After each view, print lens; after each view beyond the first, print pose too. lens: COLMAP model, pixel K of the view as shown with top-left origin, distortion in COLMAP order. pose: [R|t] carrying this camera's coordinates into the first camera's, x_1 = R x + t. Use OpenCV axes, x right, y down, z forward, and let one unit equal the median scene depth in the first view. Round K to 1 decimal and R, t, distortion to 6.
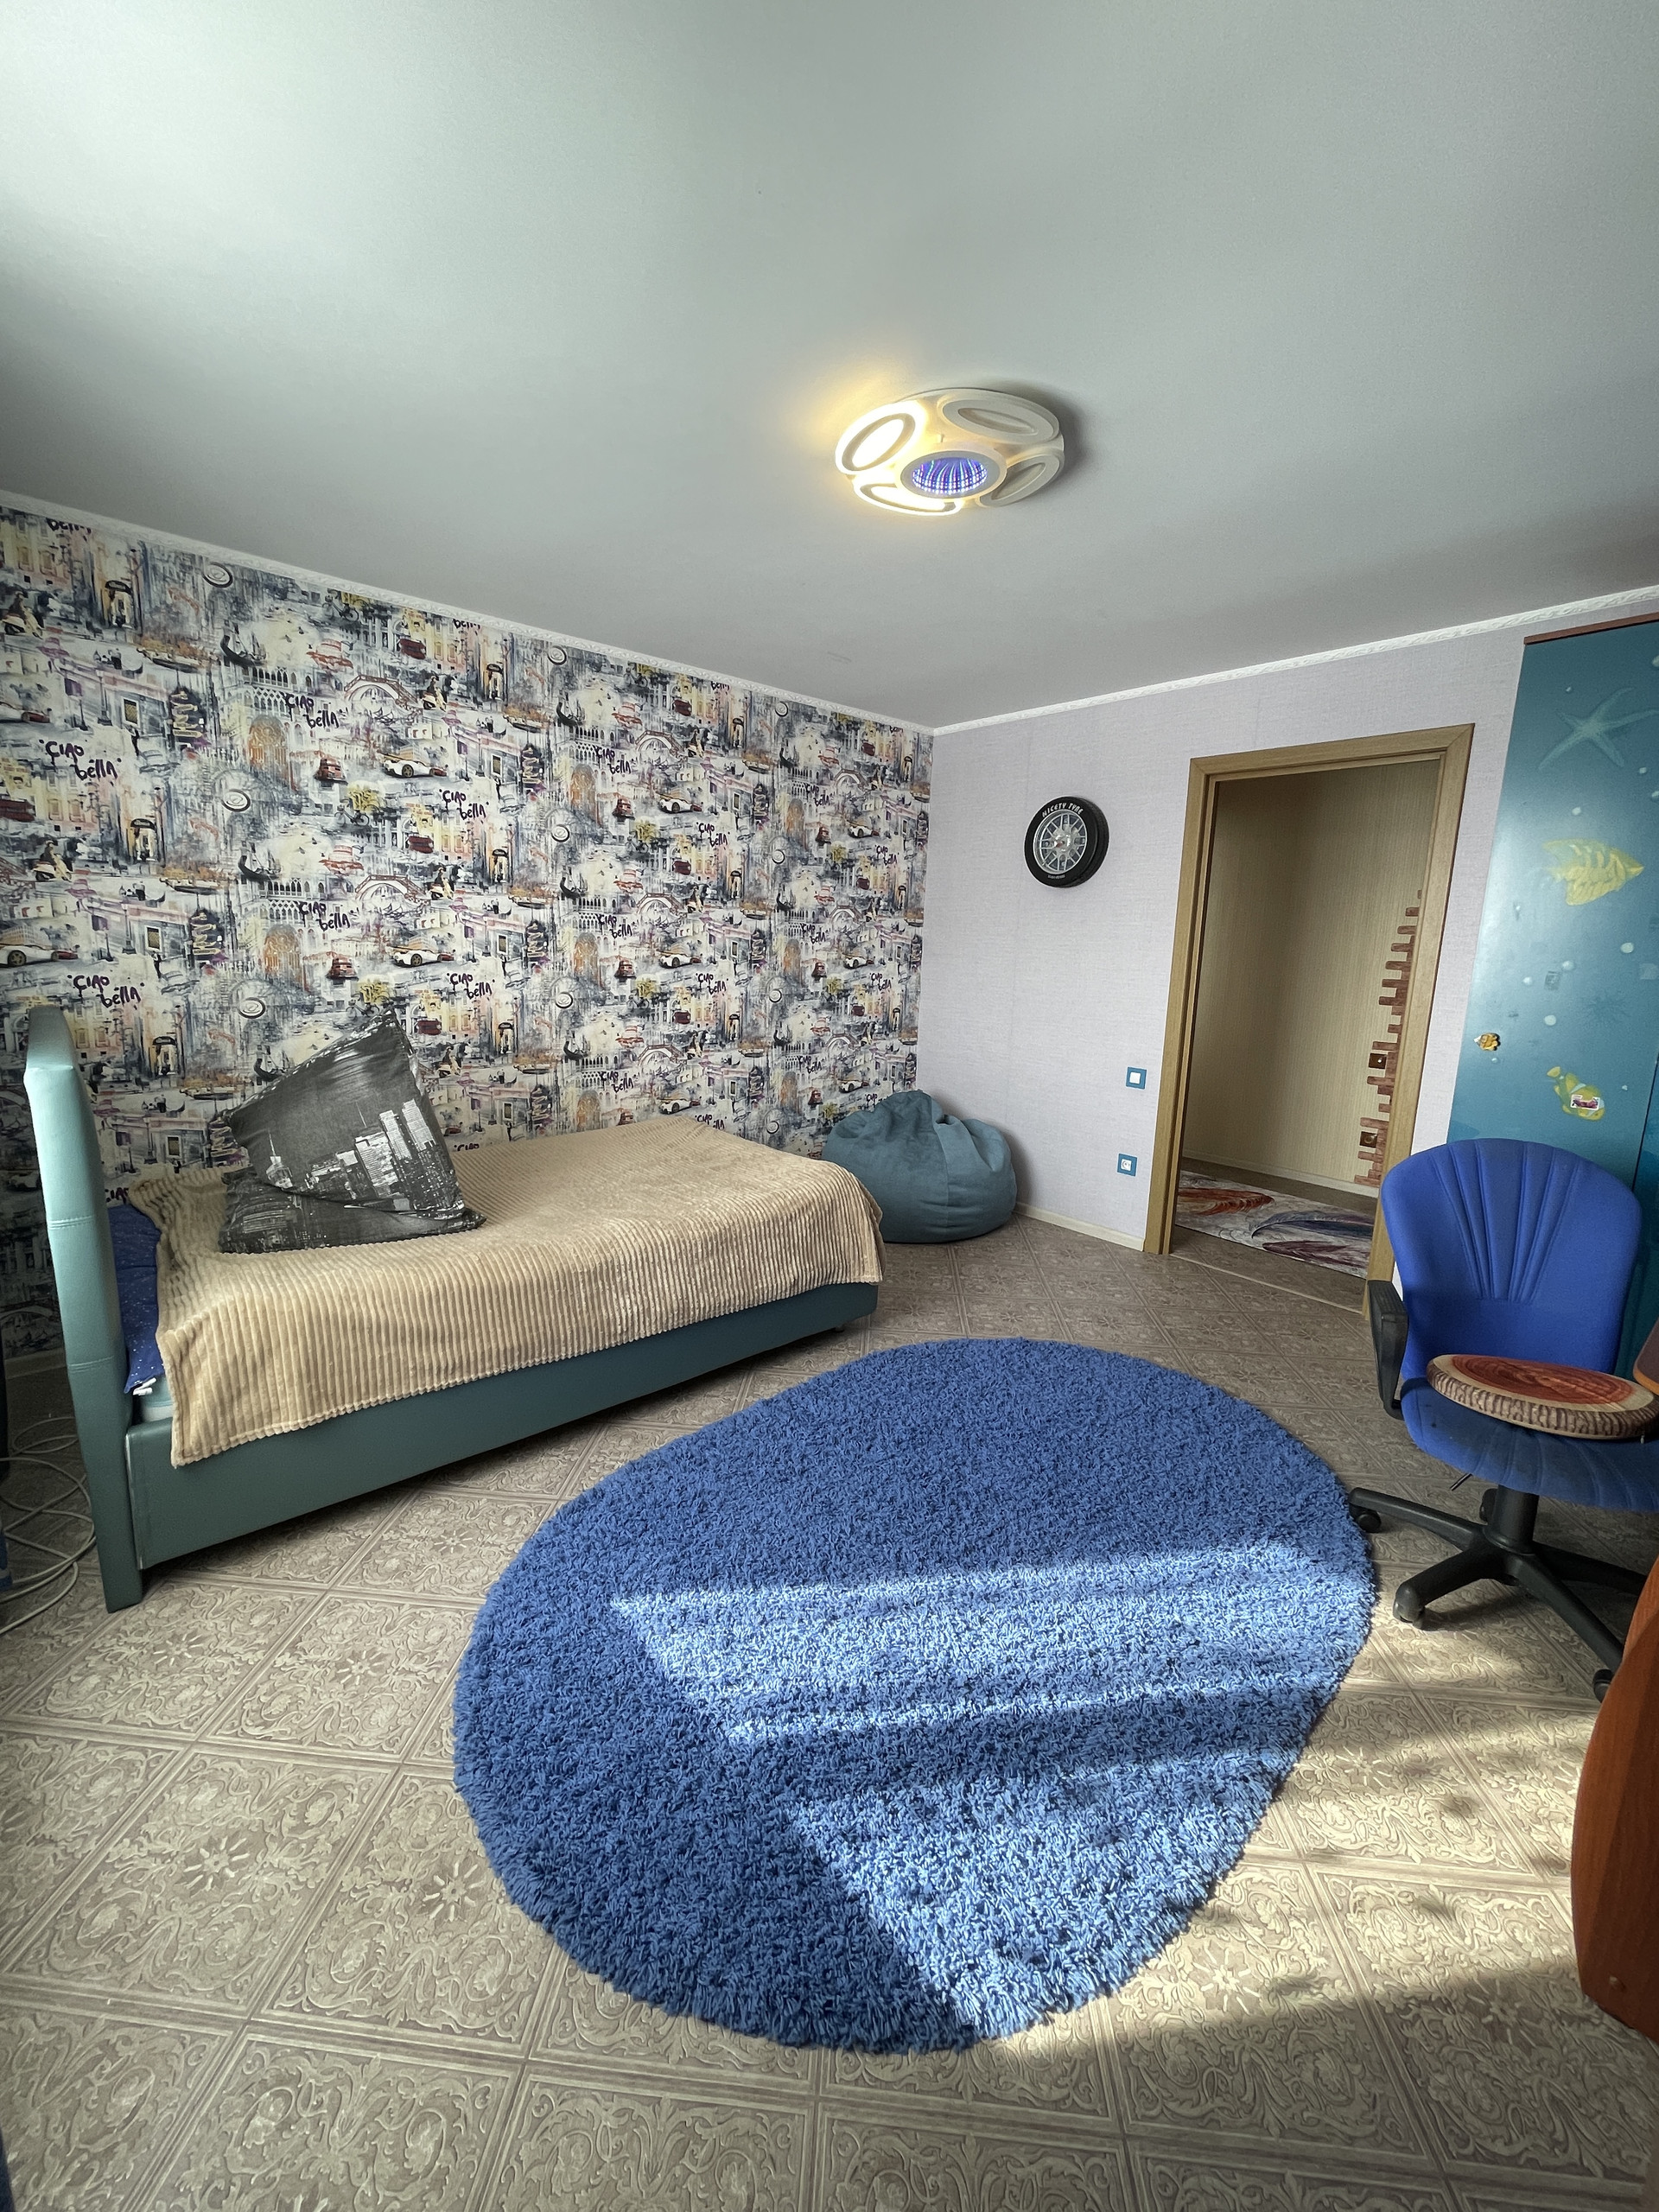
lens RADIAL K [[891.6, 0, 818.2], [0, 891.6, 1093.2], [0, 0, 1]] dist [0.000237, -0.000631]
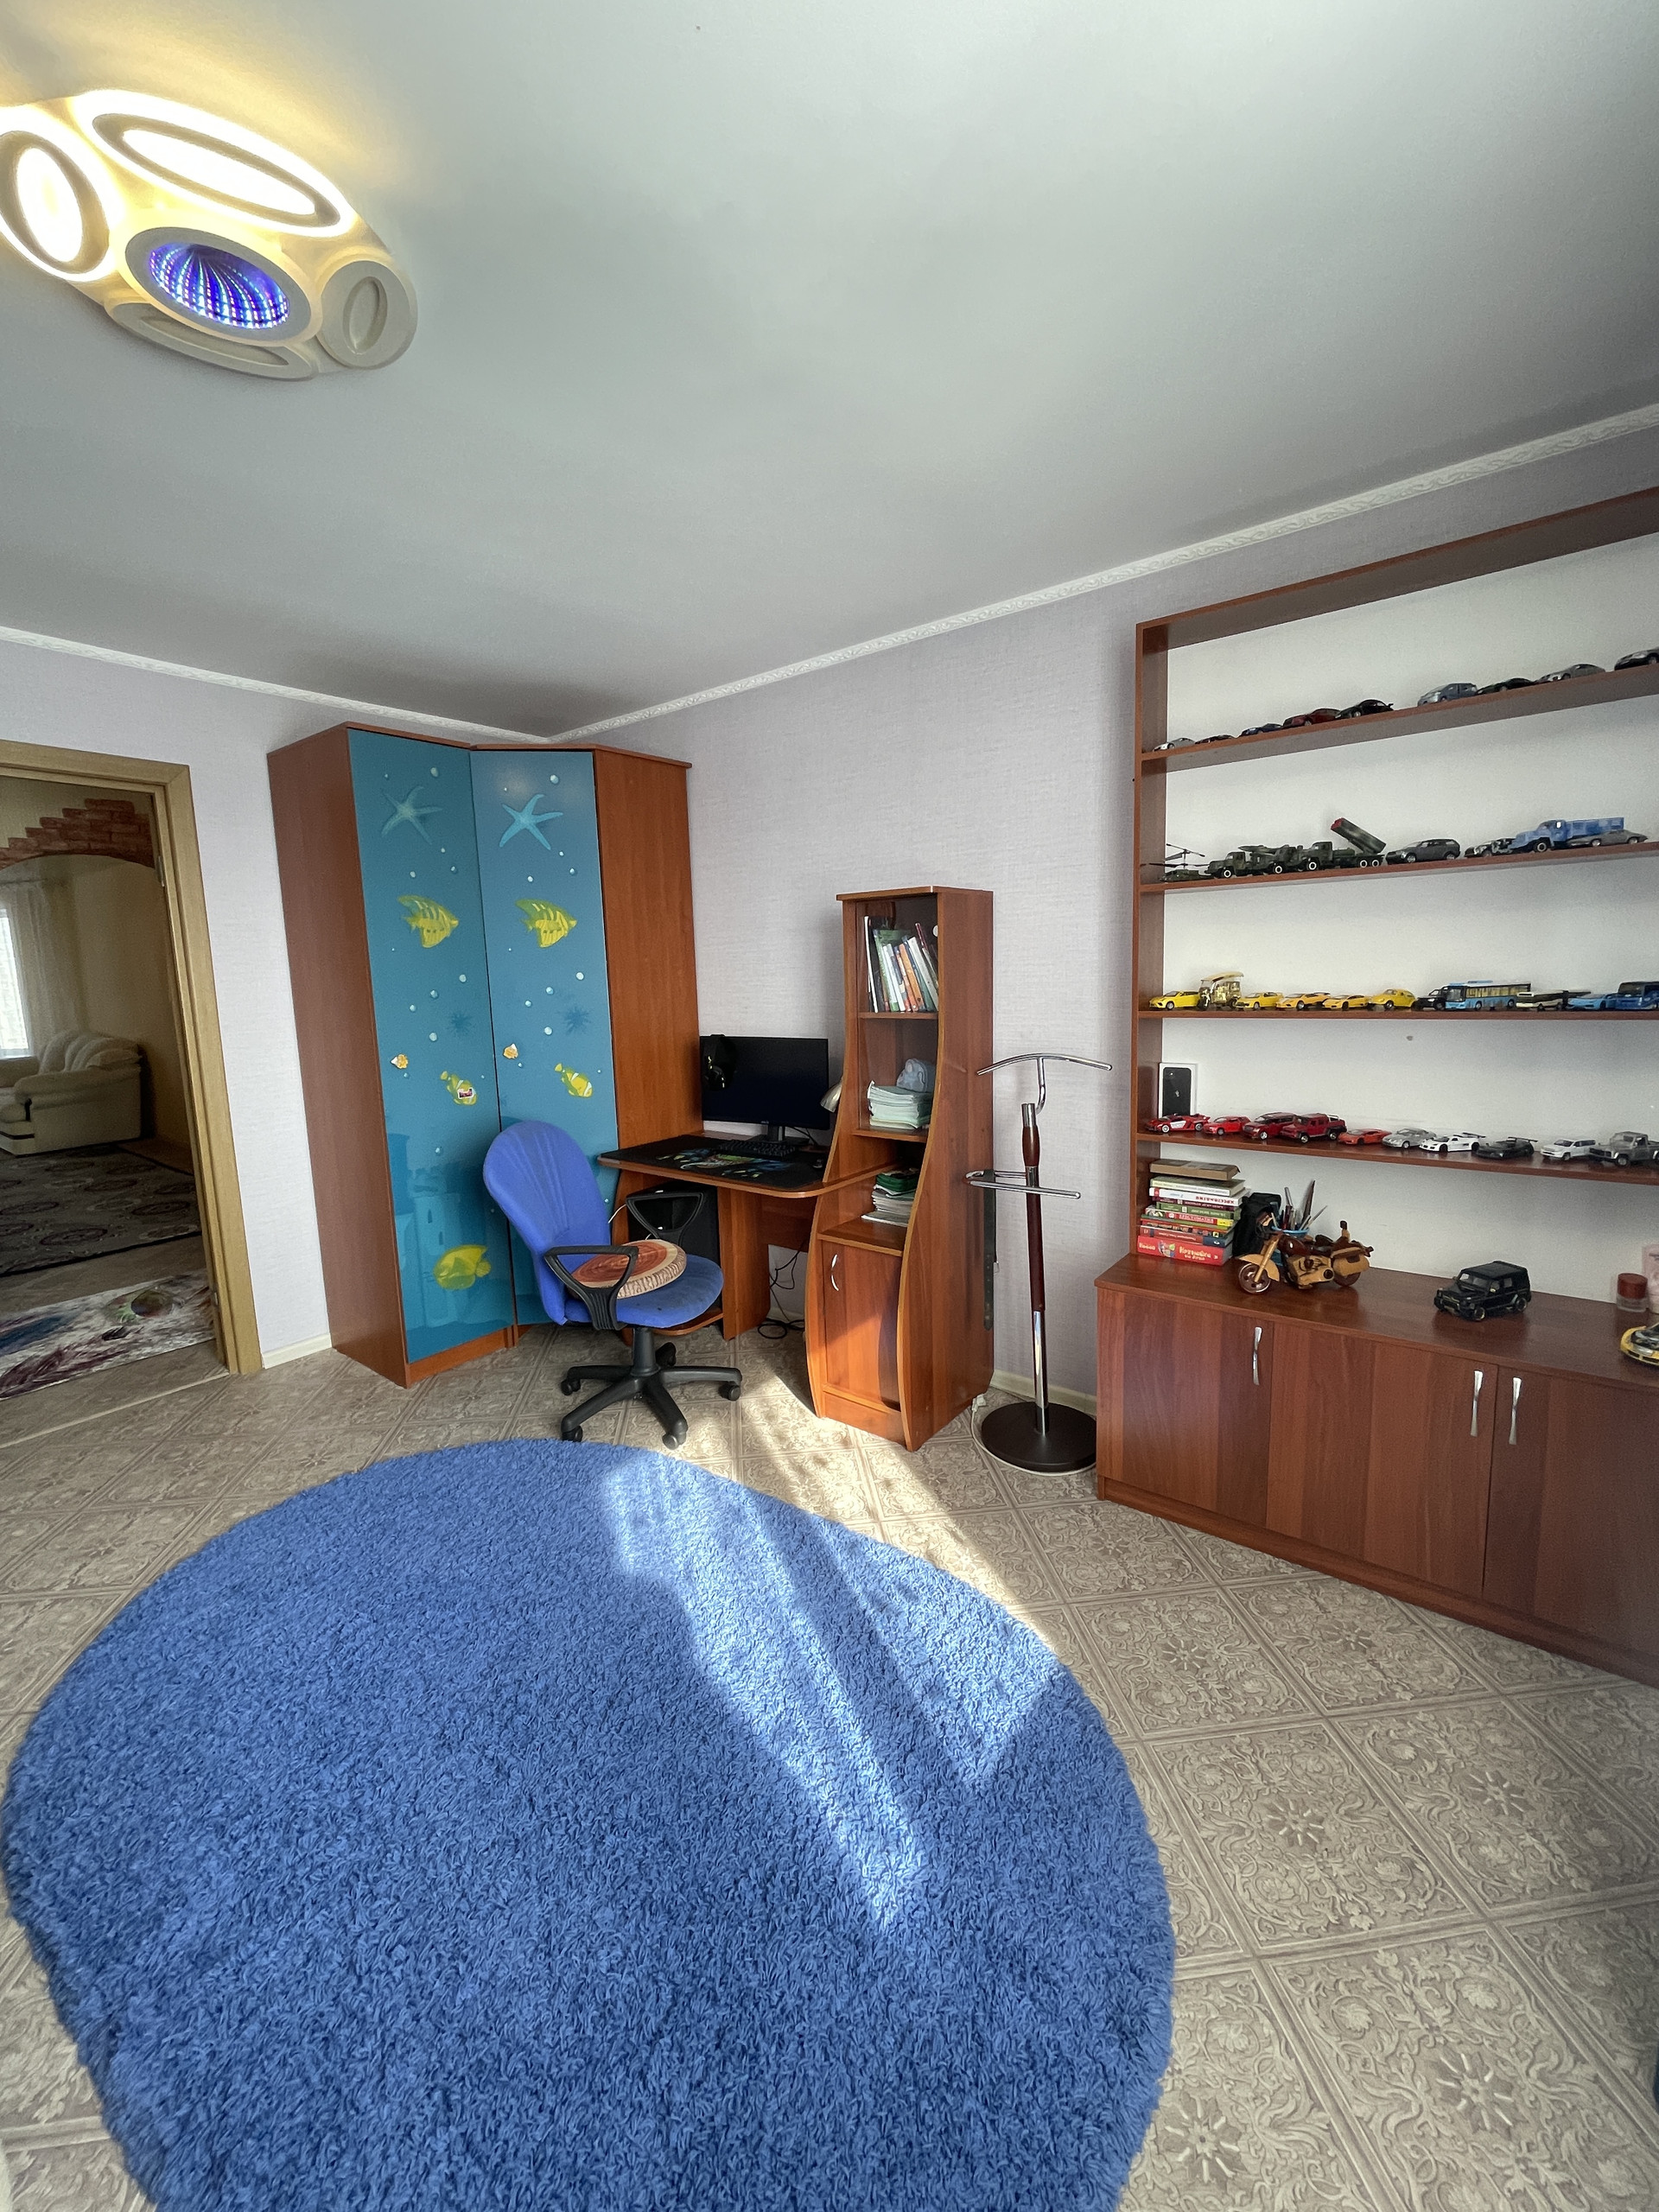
lens RADIAL K [[891.6, 0, 818.2], [0, 891.6, 1093.2], [0, 0, 1]] dist [0.000237, -0.000631]
pose [[-0.178791, -0.167604, 0.969507, -0.623408], [0.192797, 0.960312, 0.201569, -0.183817], [-0.964813, 0.222956, -0.139381, 0.783199]]
